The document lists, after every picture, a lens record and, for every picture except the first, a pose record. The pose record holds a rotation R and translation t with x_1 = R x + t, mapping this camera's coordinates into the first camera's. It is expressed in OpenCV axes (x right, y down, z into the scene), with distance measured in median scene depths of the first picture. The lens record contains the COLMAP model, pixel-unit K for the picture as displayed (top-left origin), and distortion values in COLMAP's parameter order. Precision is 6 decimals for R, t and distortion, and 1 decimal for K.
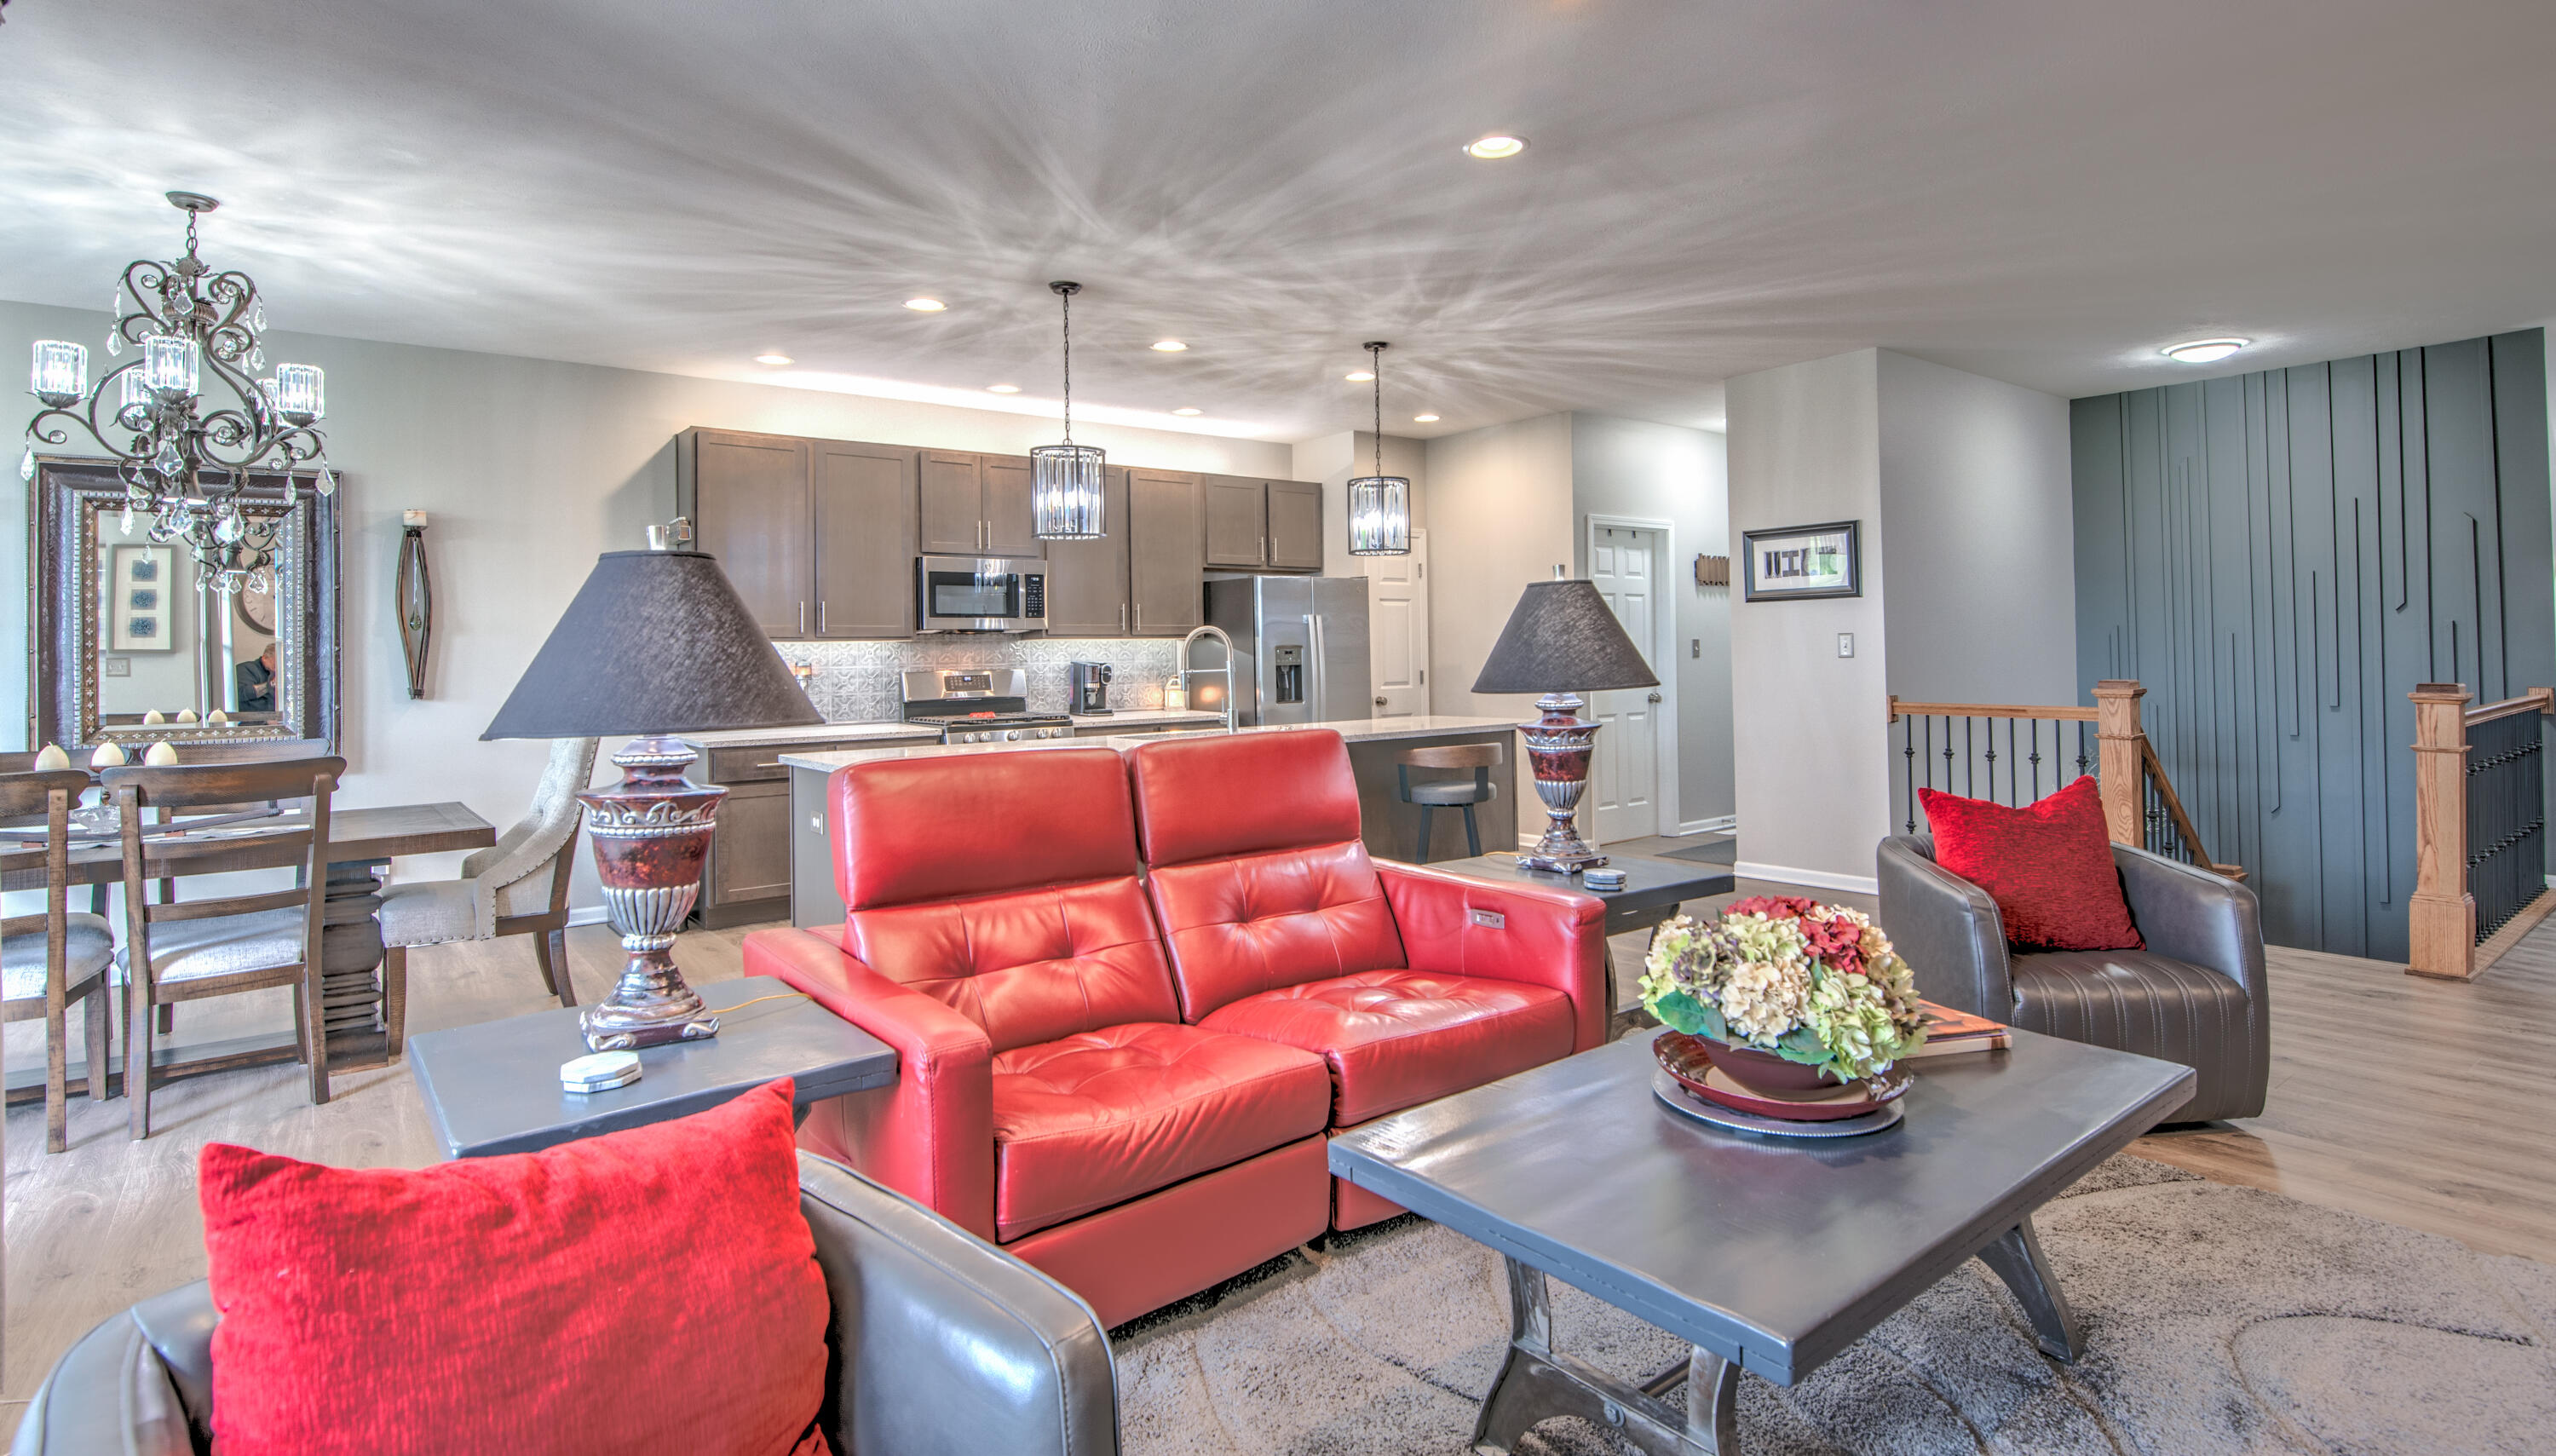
lens RADIAL K [[1259.4, 0, 1270.9], [0, 1259.4, 625.6], [0, 0, 1]] dist [-0.001094, 0.000080]
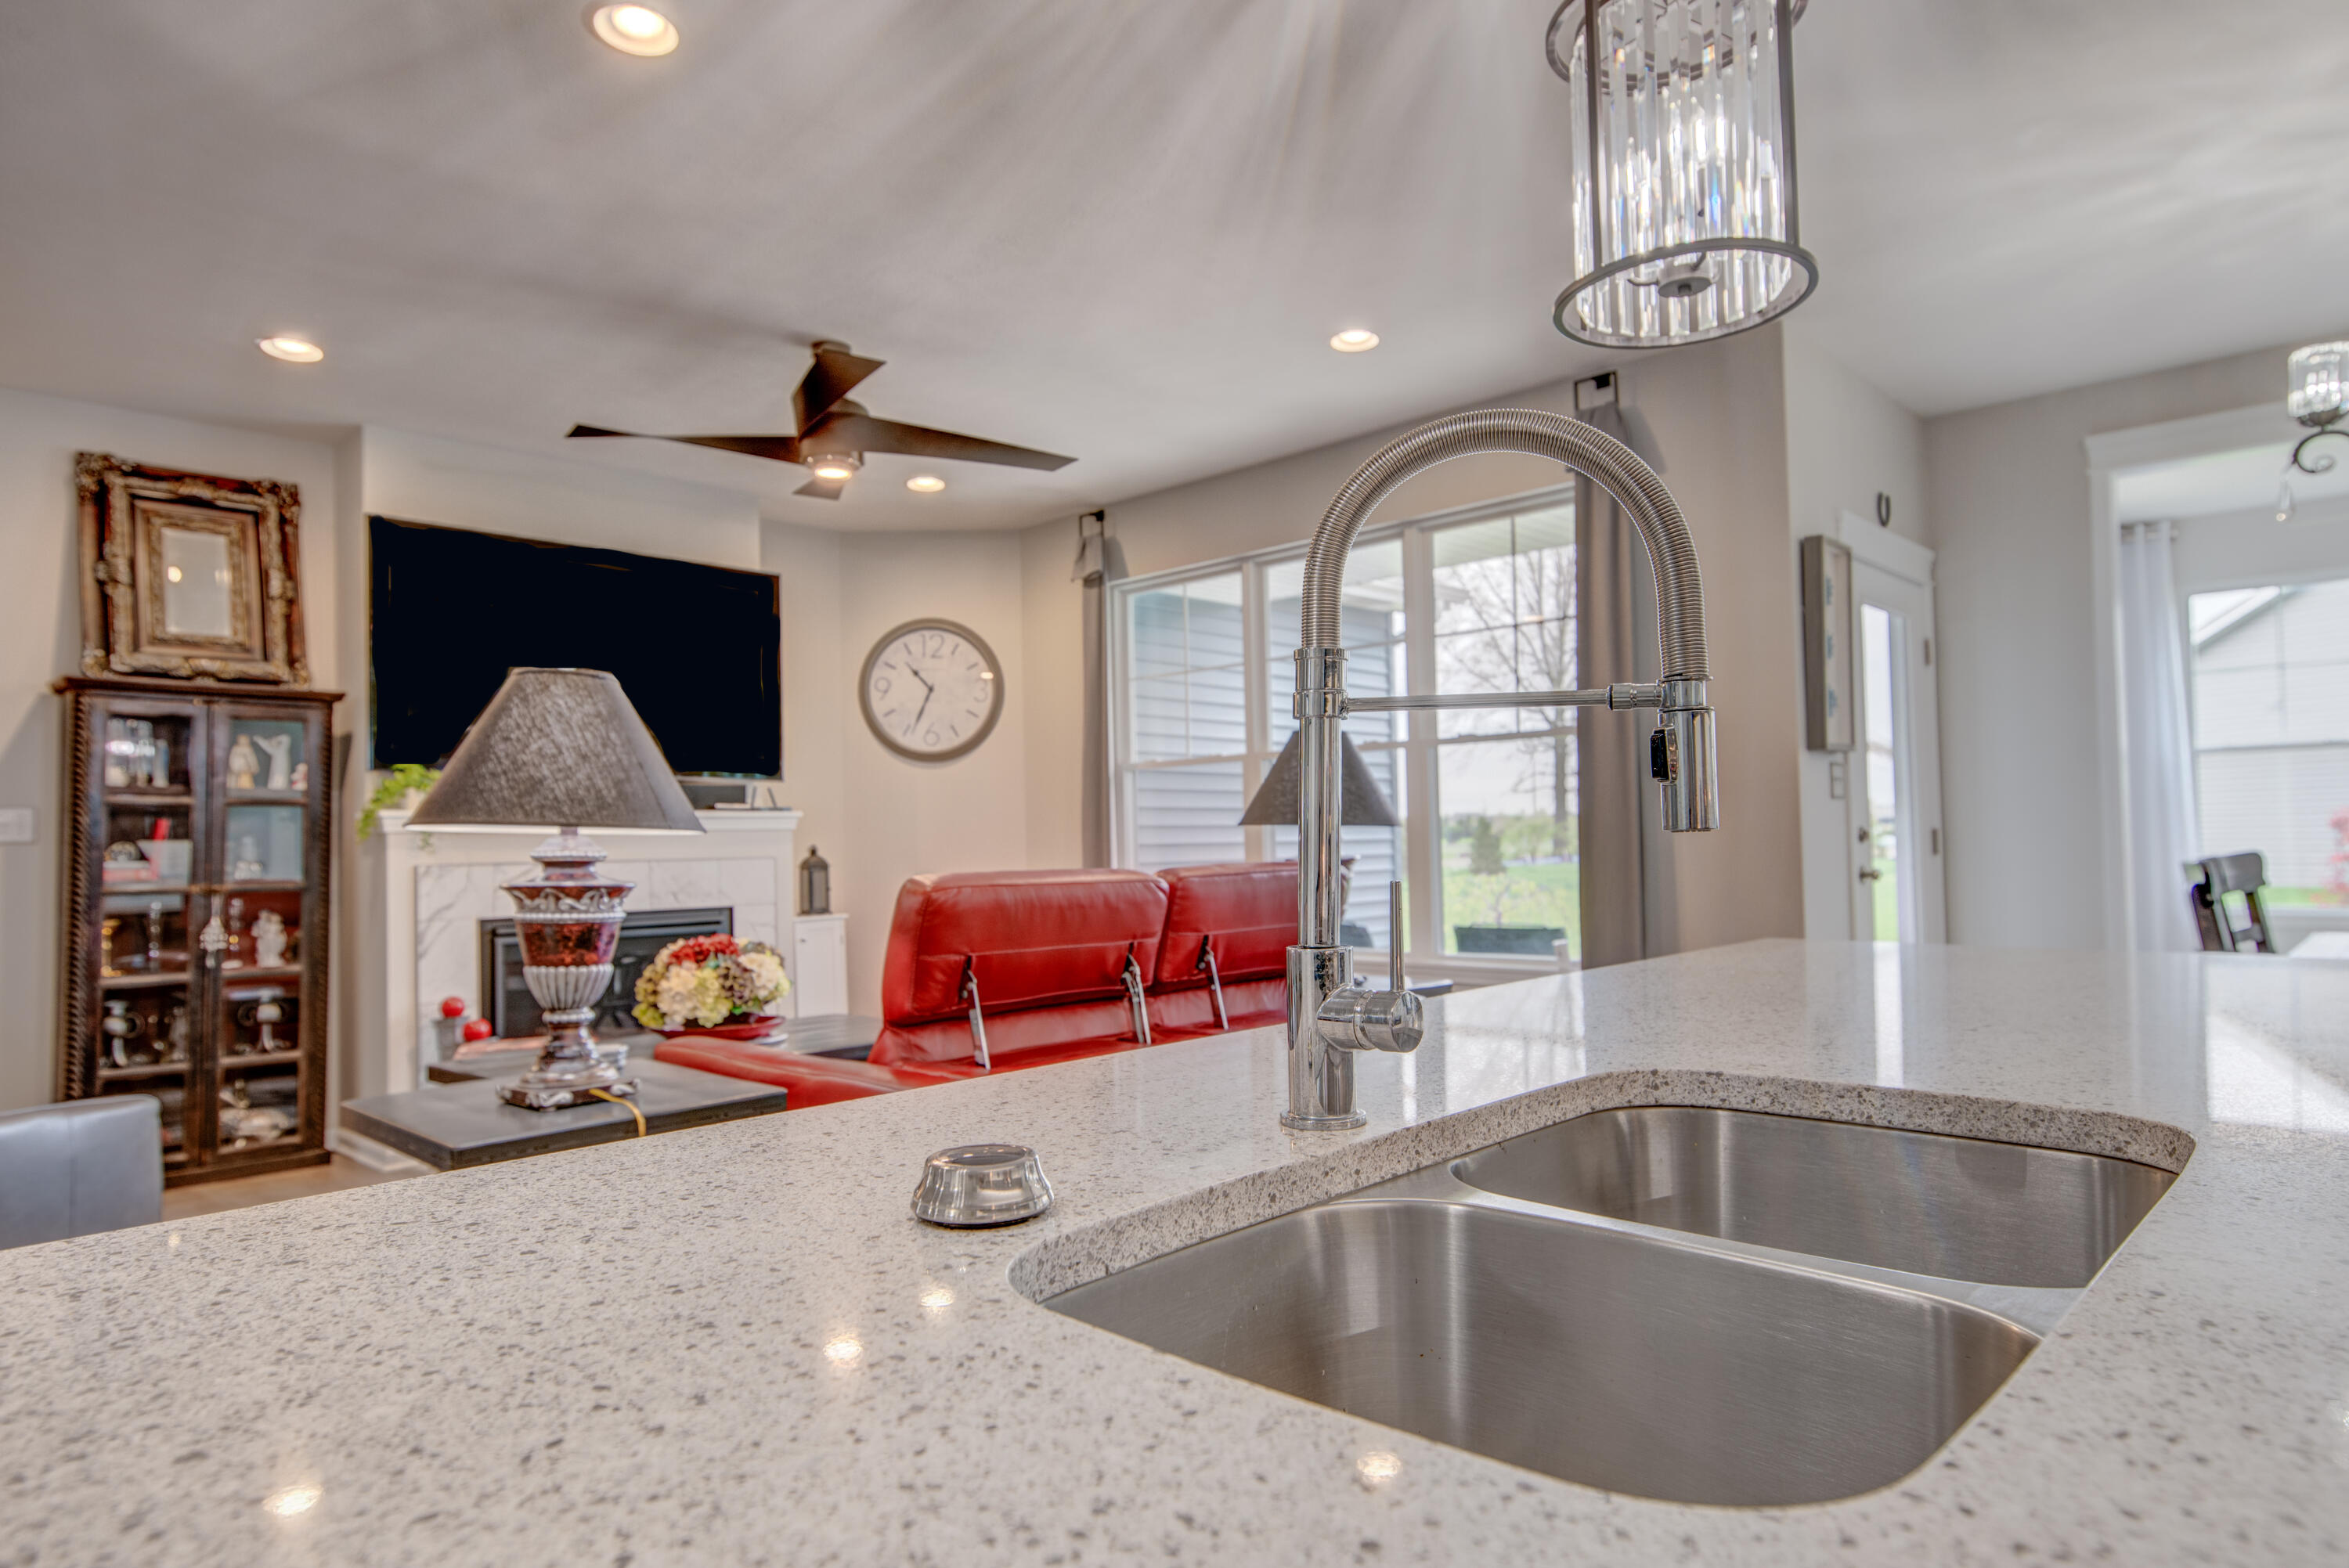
lens RADIAL K [[1367.5, 0, 1183.5], [0, 1367.5, 812.8], [0, 0, 1]] dist [0.003642, -0.001375]
pose [[-0.987017, 0.037130, -0.156265, 0.015507], [0.044538, 0.998030, -0.044177, 0.057777], [0.154317, -0.050564, -0.986727, 1.171274]]
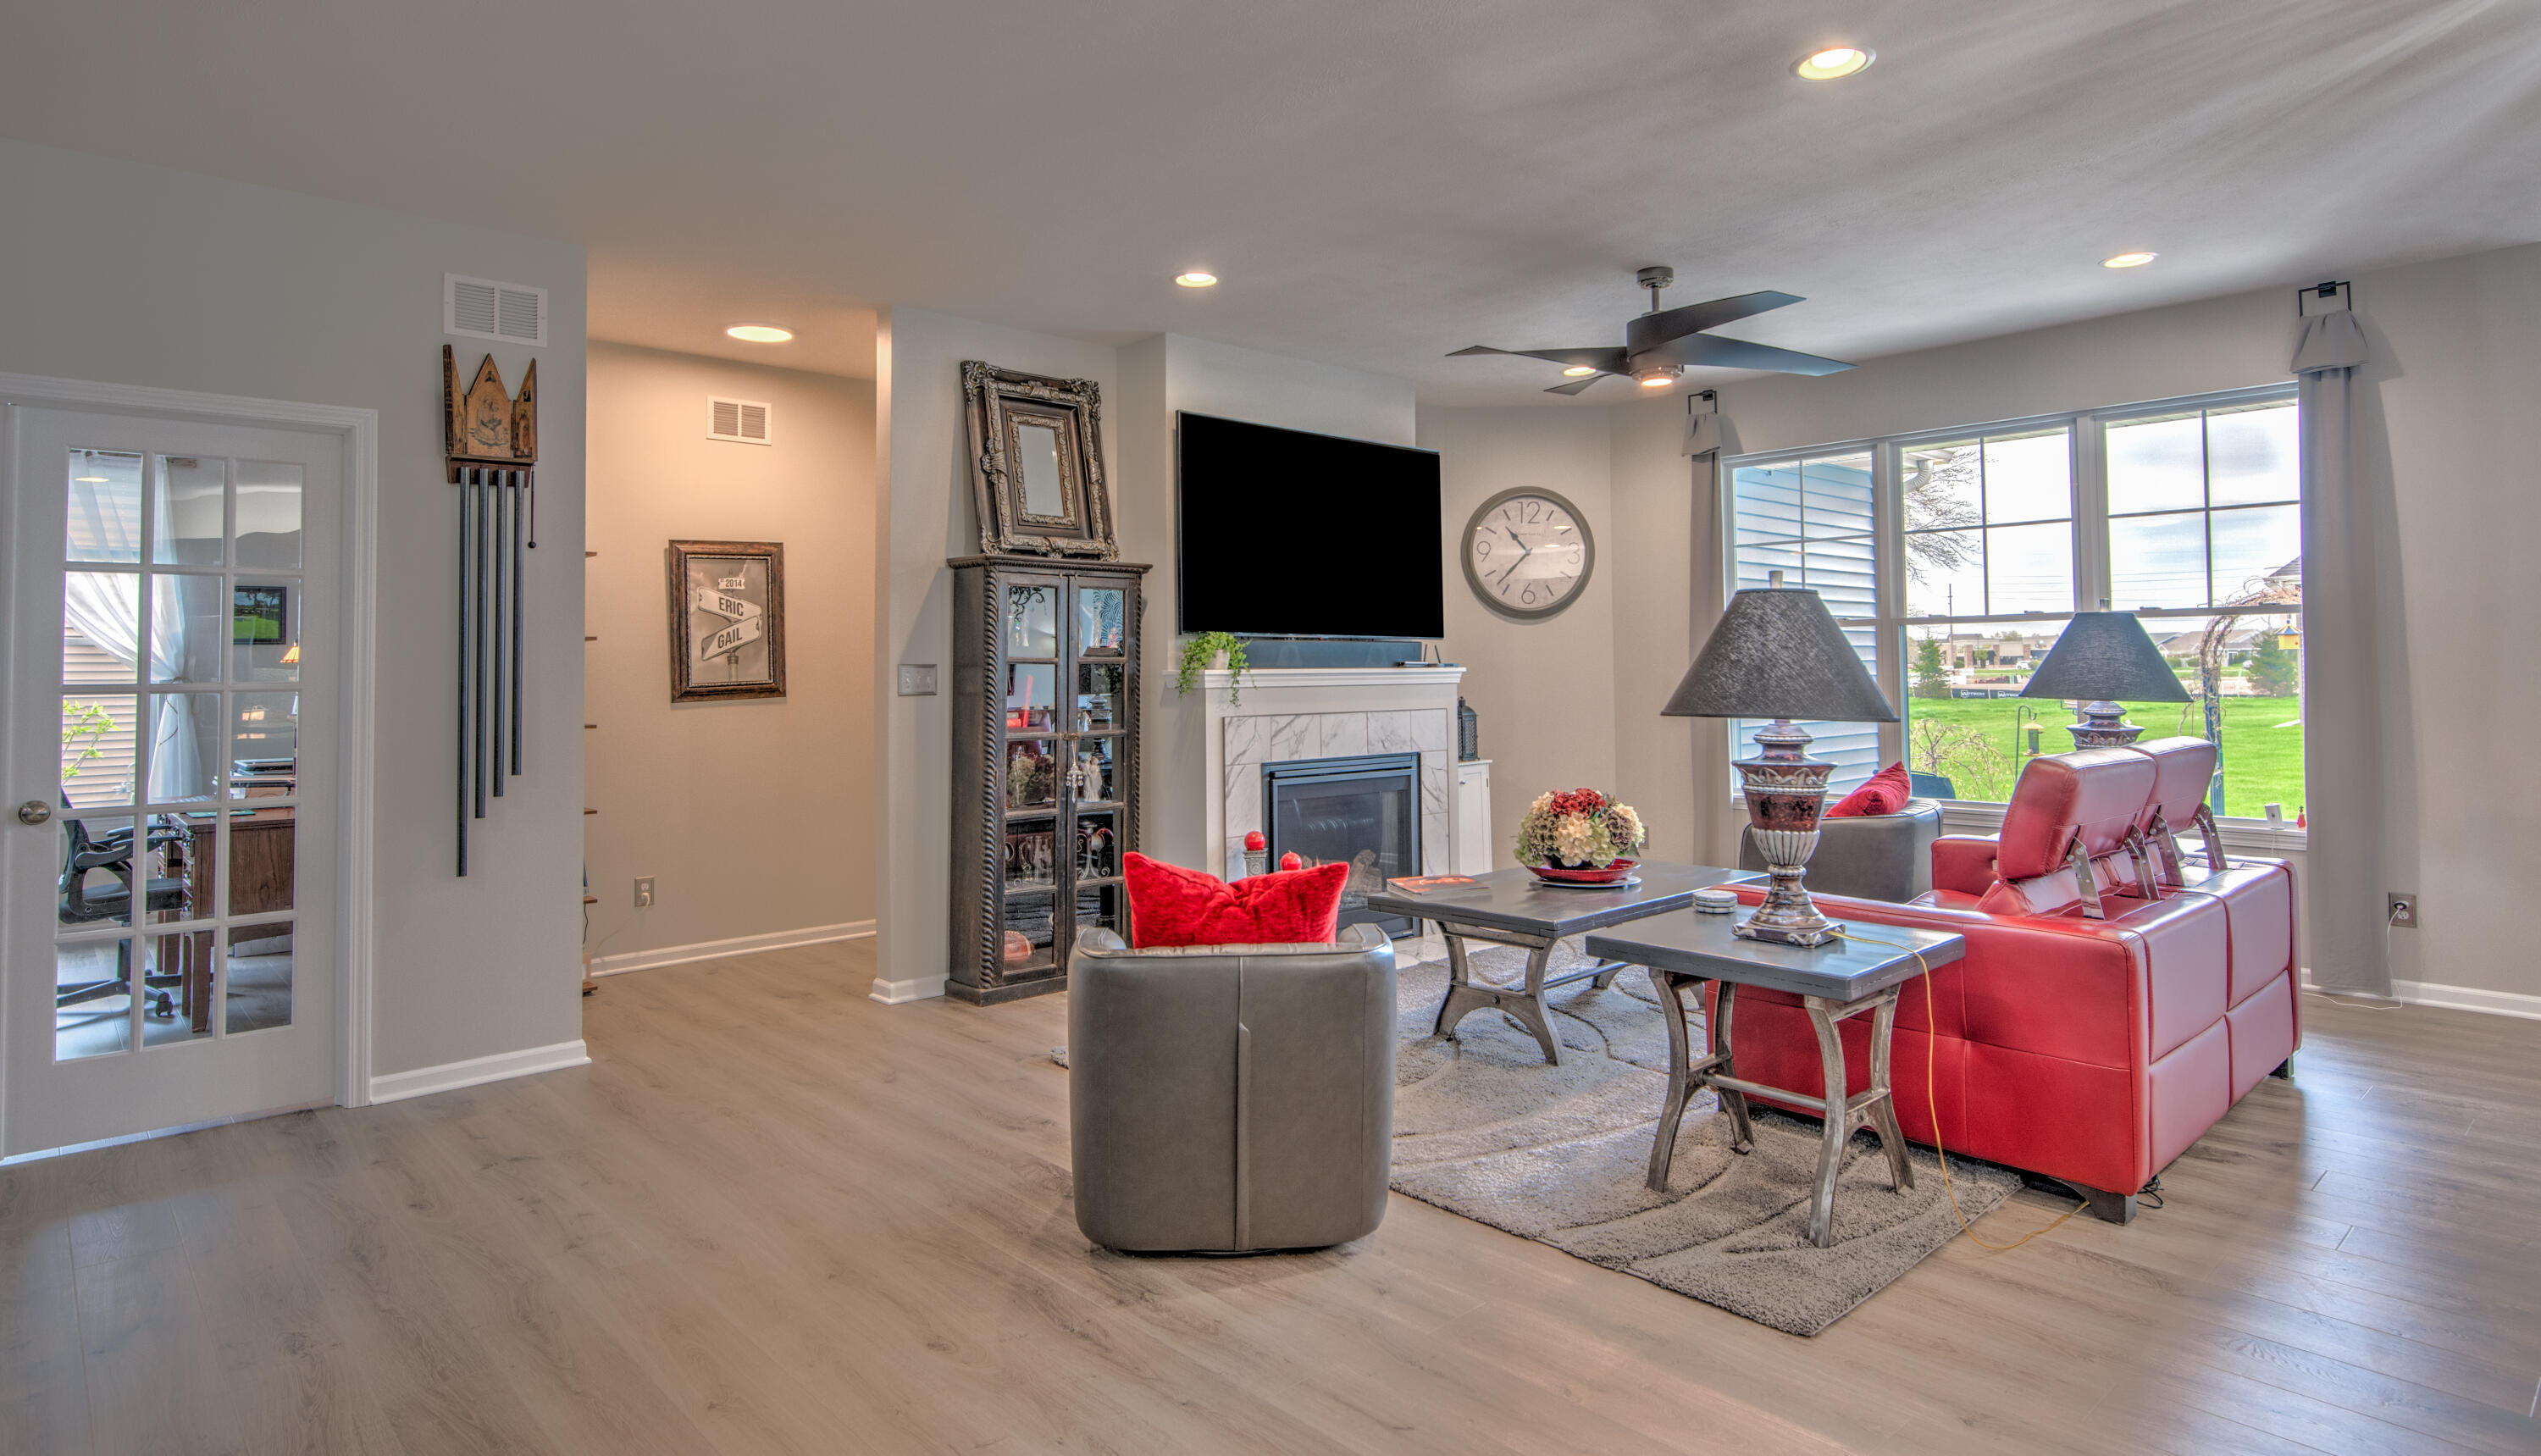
lens RADIAL K [[1360.6, 0, 1270.4], [0, 1360.6, 634.4], [0, 0, 1]] dist [0.001947, -0.000083]
pose [[-0.995678, 0.026500, -0.089015, 0.430607], [0.030872, 0.998365, -0.048110, 0.018175], [0.087595, -0.050650, -0.994868, 1.231565]]
